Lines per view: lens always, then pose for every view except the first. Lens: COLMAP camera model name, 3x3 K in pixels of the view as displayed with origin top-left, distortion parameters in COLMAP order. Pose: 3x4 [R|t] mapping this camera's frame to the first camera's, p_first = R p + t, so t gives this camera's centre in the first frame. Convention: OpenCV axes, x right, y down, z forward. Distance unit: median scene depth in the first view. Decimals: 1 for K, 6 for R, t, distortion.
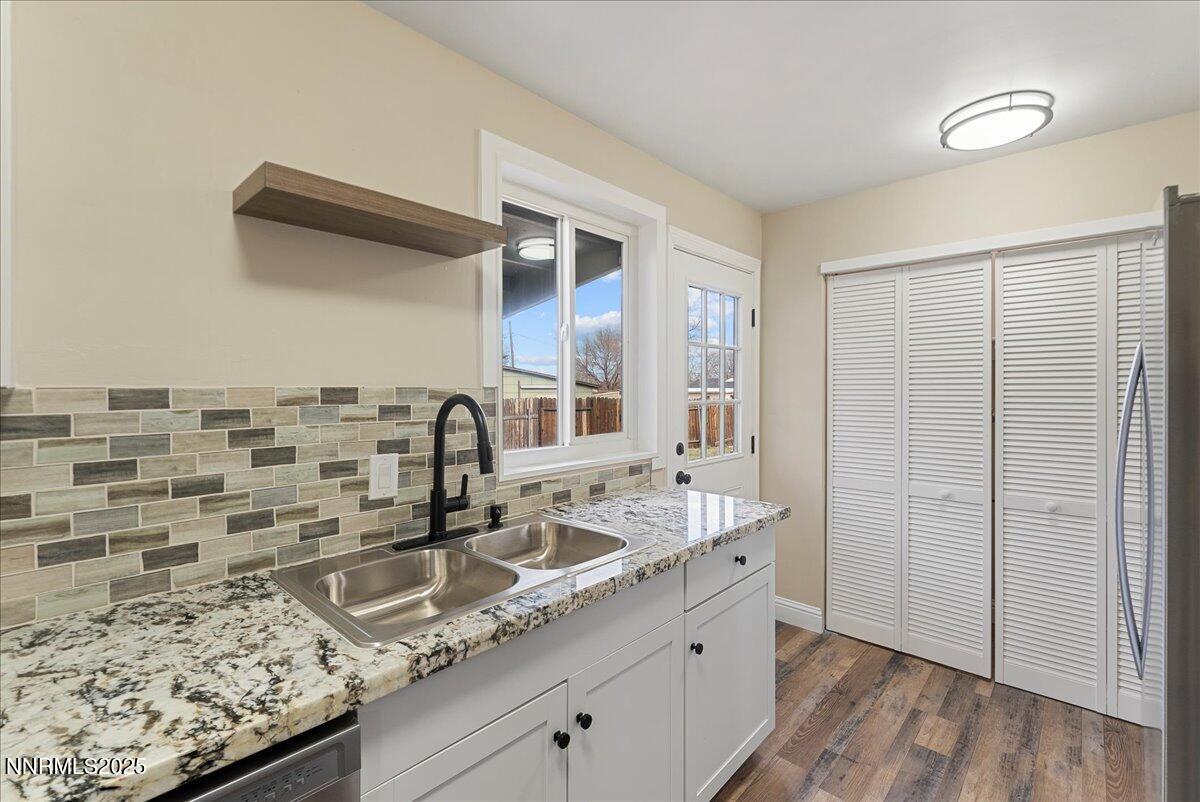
lens RADIAL K [[530.4, 0, 603.0], [0, 530.4, 391.7], [0, 0, 1]] dist [-0.001973, 0.000229]
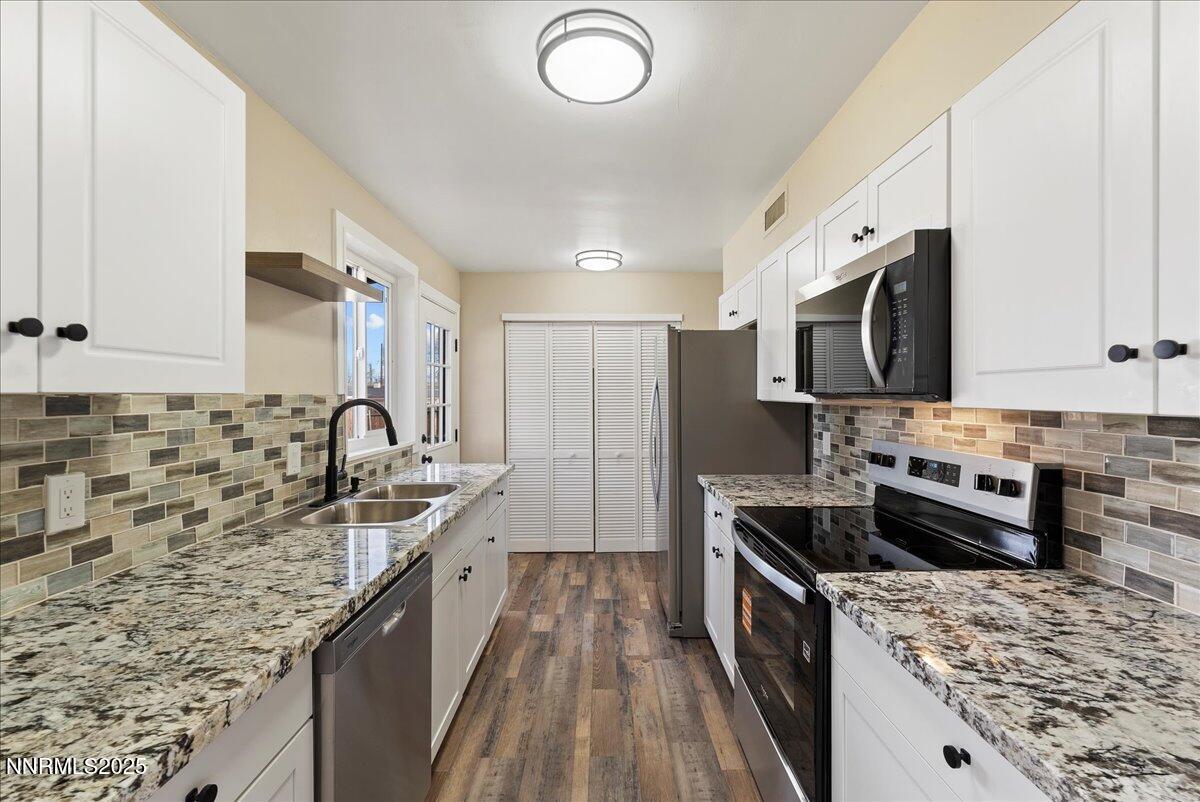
lens RADIAL K [[530.4, 0, 601.5], [0, 530.4, 398.3], [0, 0, 1]] dist [-0.001973, 0.000229]
pose [[0.728332, -0.006188, 0.685196, -0.846780], [0.007960, 0.999968, 0.000569, 0.008218], [-0.685178, 0.005040, 0.728358, -0.613341]]
